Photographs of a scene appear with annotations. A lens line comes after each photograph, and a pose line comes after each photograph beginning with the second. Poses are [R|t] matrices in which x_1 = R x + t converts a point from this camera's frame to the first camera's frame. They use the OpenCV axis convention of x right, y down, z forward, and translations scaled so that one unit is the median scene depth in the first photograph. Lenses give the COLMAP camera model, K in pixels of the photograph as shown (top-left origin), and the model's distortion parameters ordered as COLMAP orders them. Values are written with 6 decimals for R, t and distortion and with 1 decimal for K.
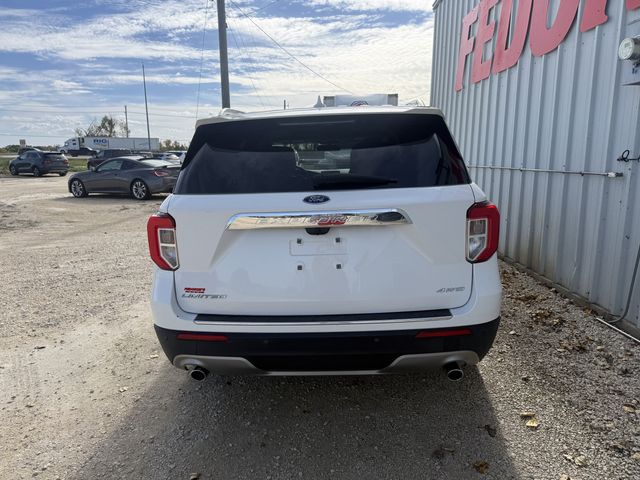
lens RADIAL K [[450.1, 0, 317.3], [0, 450.1, 239.4], [0, 0, 1]] dist [0.053441, -0.059618]
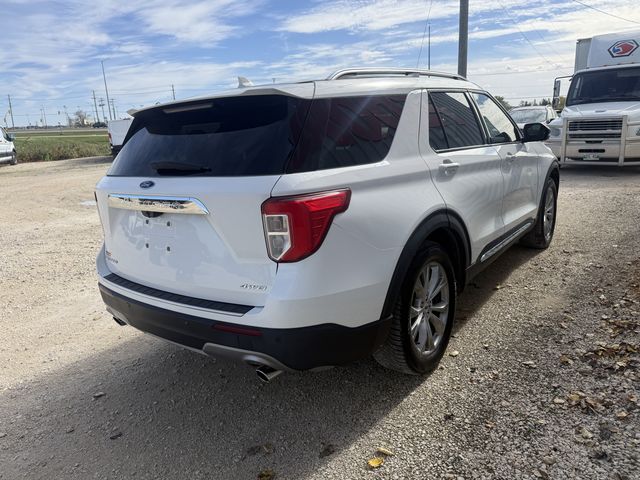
lens RADIAL K [[450.1, 0, 317.3], [0, 450.1, 239.4], [0, 0, 1]] dist [0.053441, -0.059618]
pose [[0.824692, 0.113846, -0.554006, 0.761348], [-0.067938, 0.992380, 0.102798, -0.077664], [0.561487, -0.047139, 0.826142, 0.254639]]
